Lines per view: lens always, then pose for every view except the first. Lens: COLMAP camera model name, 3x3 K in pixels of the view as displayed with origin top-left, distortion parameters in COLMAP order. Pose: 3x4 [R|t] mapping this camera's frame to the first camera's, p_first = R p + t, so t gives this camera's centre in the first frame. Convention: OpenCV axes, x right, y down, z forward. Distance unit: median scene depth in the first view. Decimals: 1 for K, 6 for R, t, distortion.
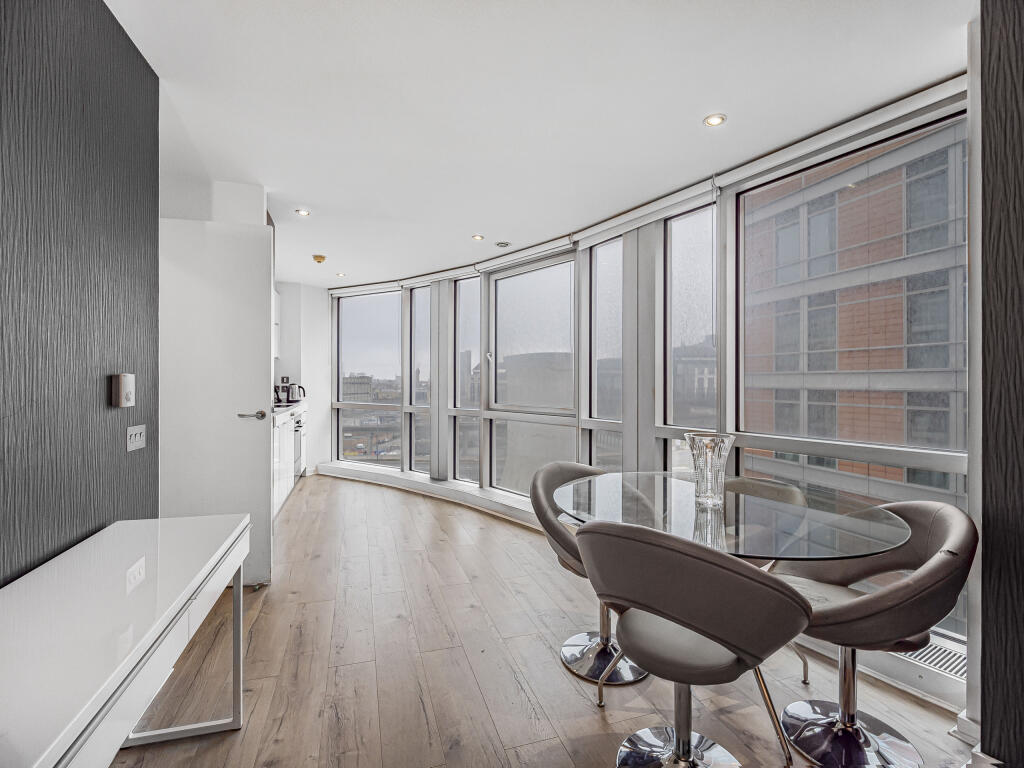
lens RADIAL K [[462.8, 0, 512.0], [0, 462.8, 384.0], [0, 0, 1]] dist [-0.019931, -0.000571]
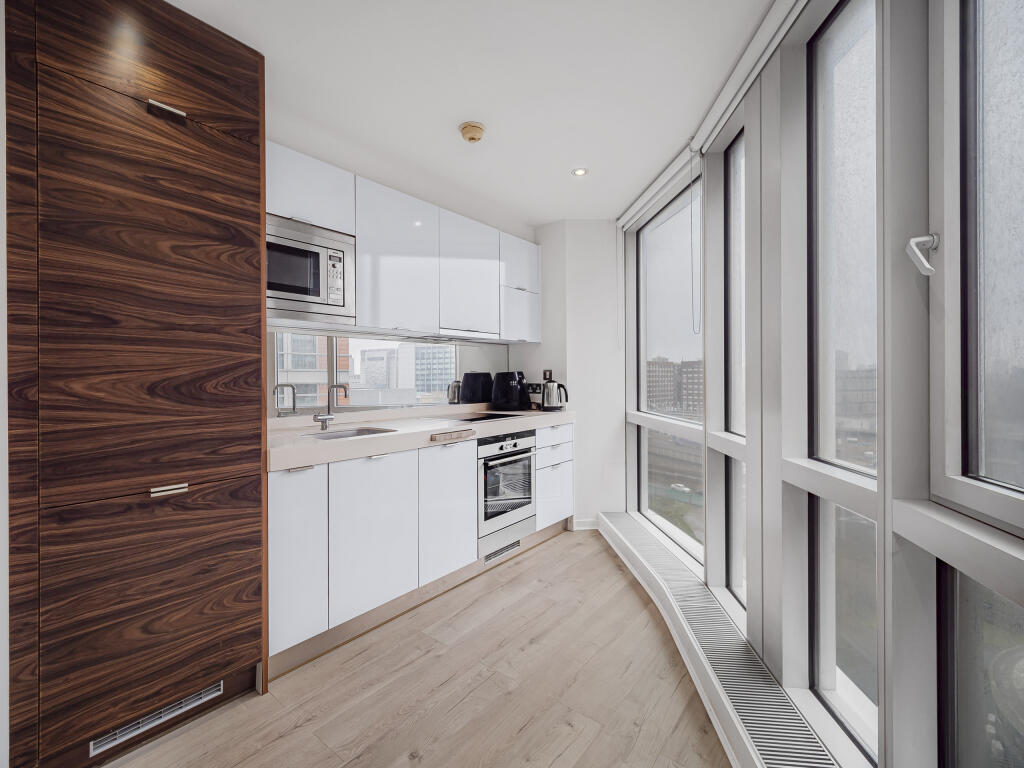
lens RADIAL K [[462.8, 0, 510.3], [0, 462.8, 383.4], [0, 0, 1]] dist [-0.019931, -0.000571]
pose [[0.554618, 0.006480, -0.832080, 0.016941], [-0.000426, 0.999972, 0.007503, -0.001499], [0.832105, -0.003807, 0.554606, 0.608702]]
